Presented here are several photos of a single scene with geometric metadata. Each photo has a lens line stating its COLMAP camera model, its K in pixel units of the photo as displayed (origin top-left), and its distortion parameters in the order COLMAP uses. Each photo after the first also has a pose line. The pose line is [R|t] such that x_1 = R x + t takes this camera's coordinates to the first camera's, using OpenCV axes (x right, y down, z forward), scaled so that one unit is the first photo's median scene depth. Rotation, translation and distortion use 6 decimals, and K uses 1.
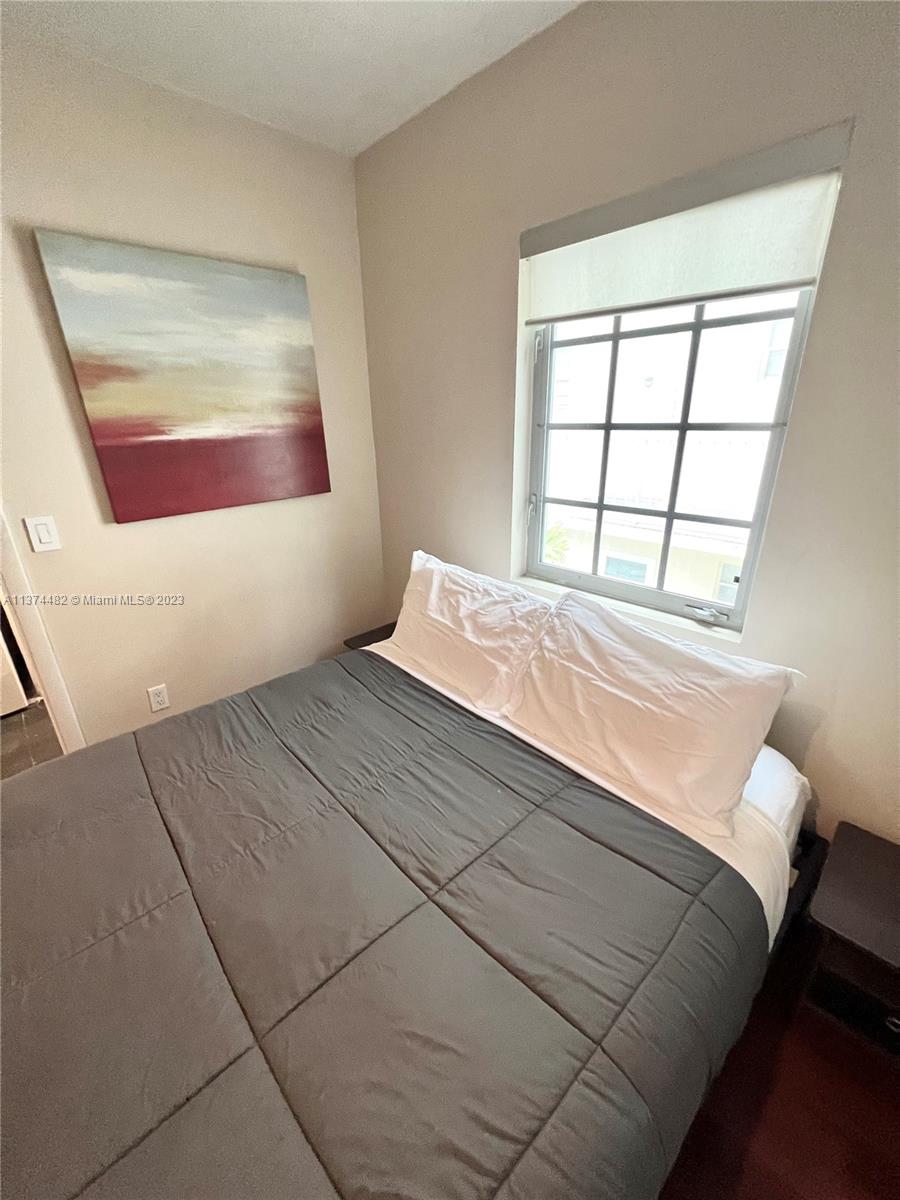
lens RADIAL K [[479.9, 0, 455.1], [0, 479.9, 603.6], [0, 0, 1]] dist [-0.001780, 0.000487]
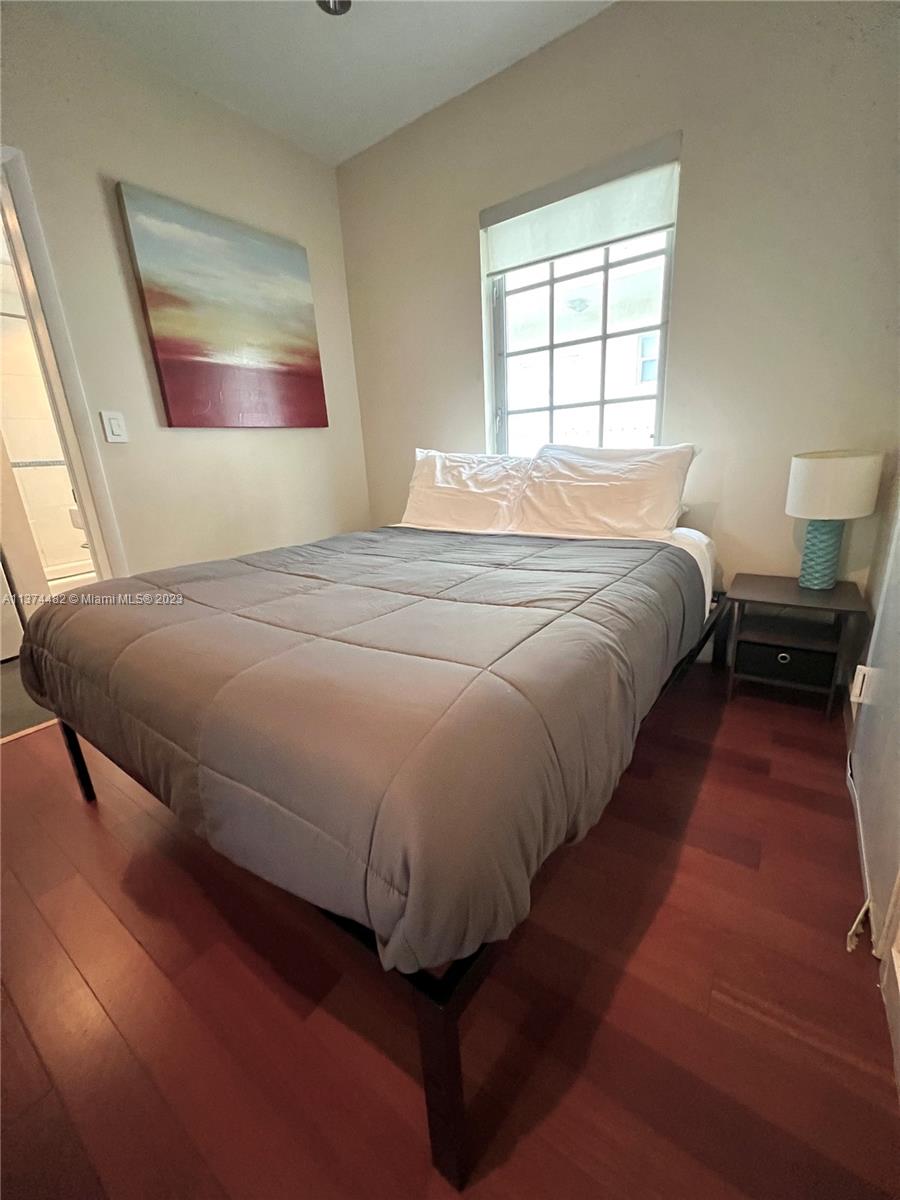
lens RADIAL K [[479.9, 0, 454.6], [0, 479.9, 601.2], [0, 0, 1]] dist [-0.001780, 0.000487]
pose [[0.982440, -0.085271, 0.165951, -0.266113], [0.099594, 0.991809, -0.079979, 0.471241], [-0.157771, 0.095102, 0.982885, -0.270380]]
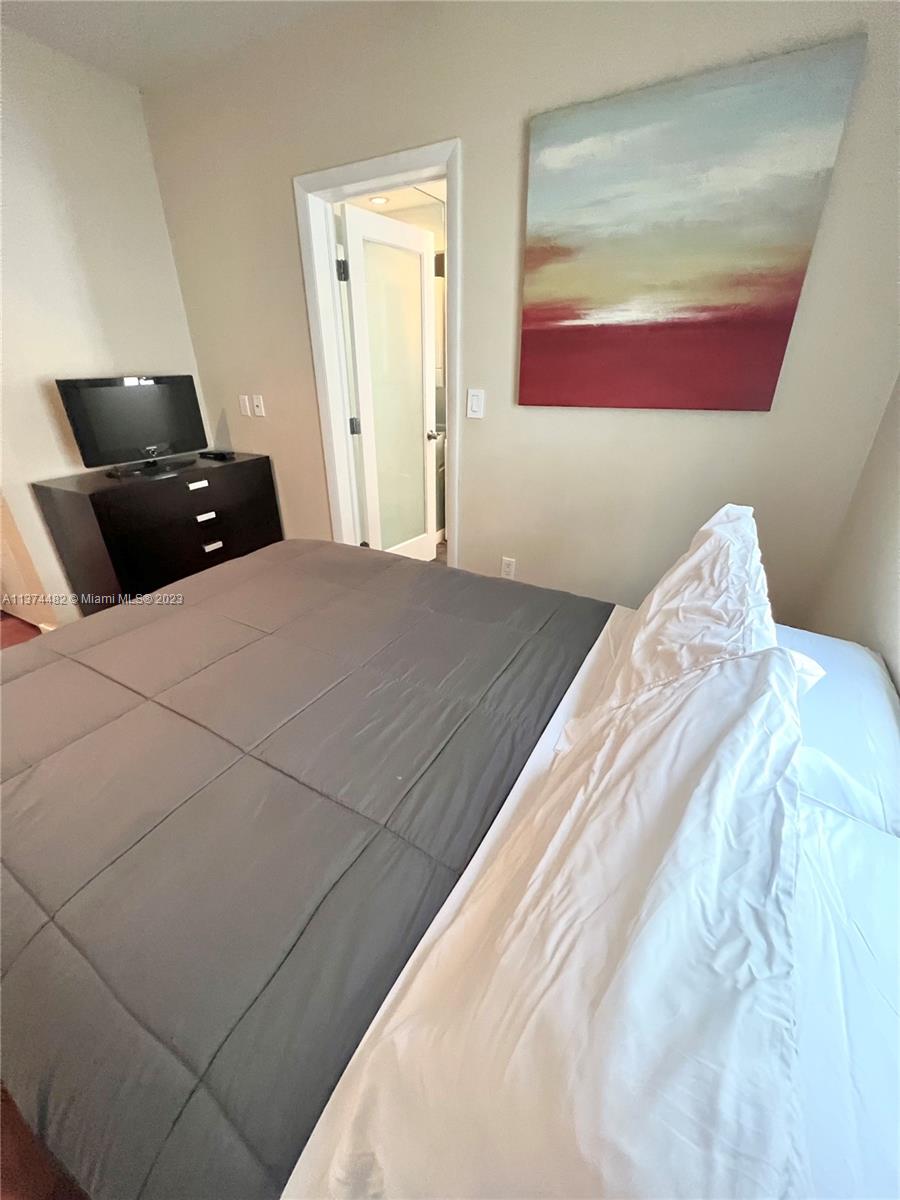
lens RADIAL K [[479.9, 0, 442.5], [0, 479.9, 603.6], [0, 0, 1]] dist [-0.001780, 0.000487]
pose [[0.292253, 0.450100, -0.843800, 0.449946], [-0.350601, 0.871316, 0.343346, -0.091571], [0.889757, 0.195493, 0.412451, 0.504765]]
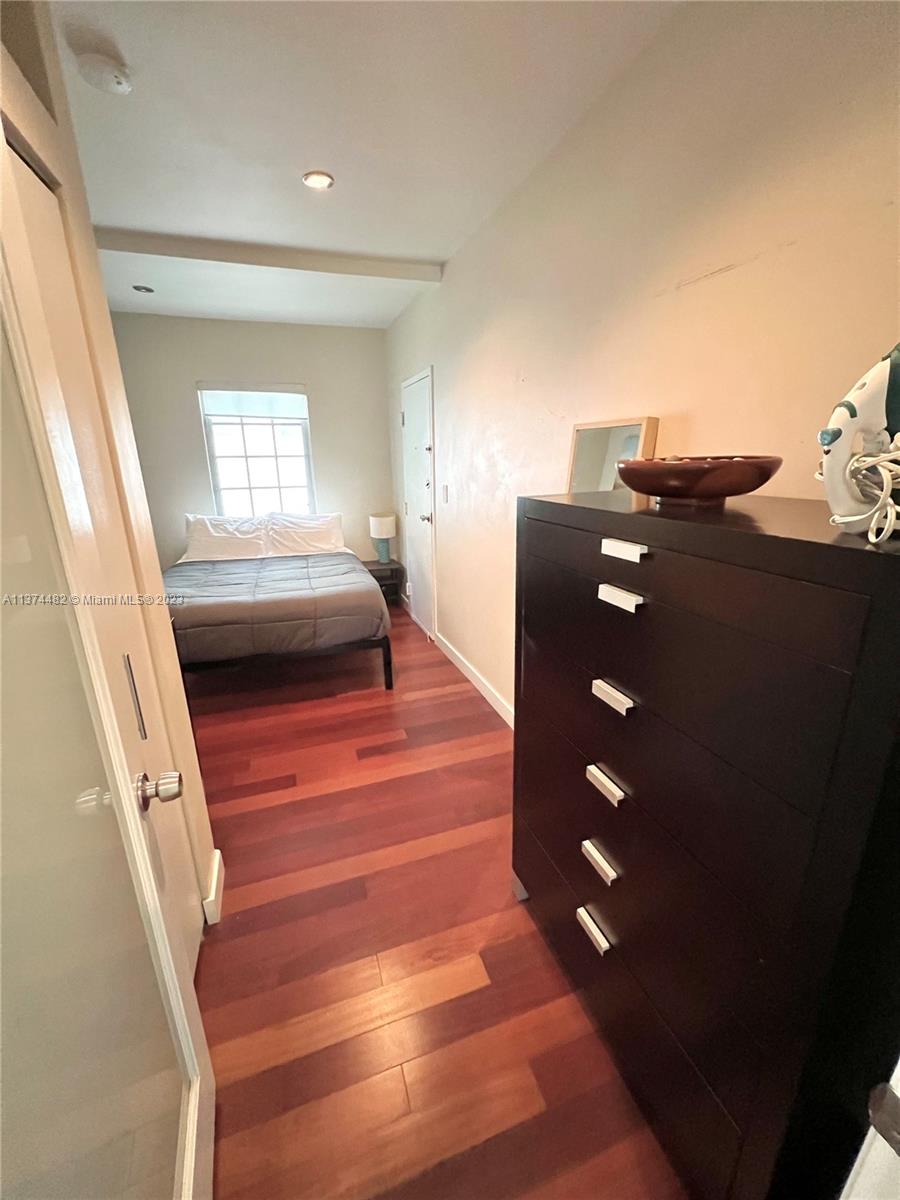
lens RADIAL K [[479.9, 0, 445.5], [0, 479.9, 602.1], [0, 0, 1]] dist [-0.001780, 0.000487]
pose [[0.432642, -0.252500, 0.865485, -1.755197], [0.325165, 0.939070, 0.111423, 0.457170], [-0.840885, 0.233220, 0.488385, -1.049387]]
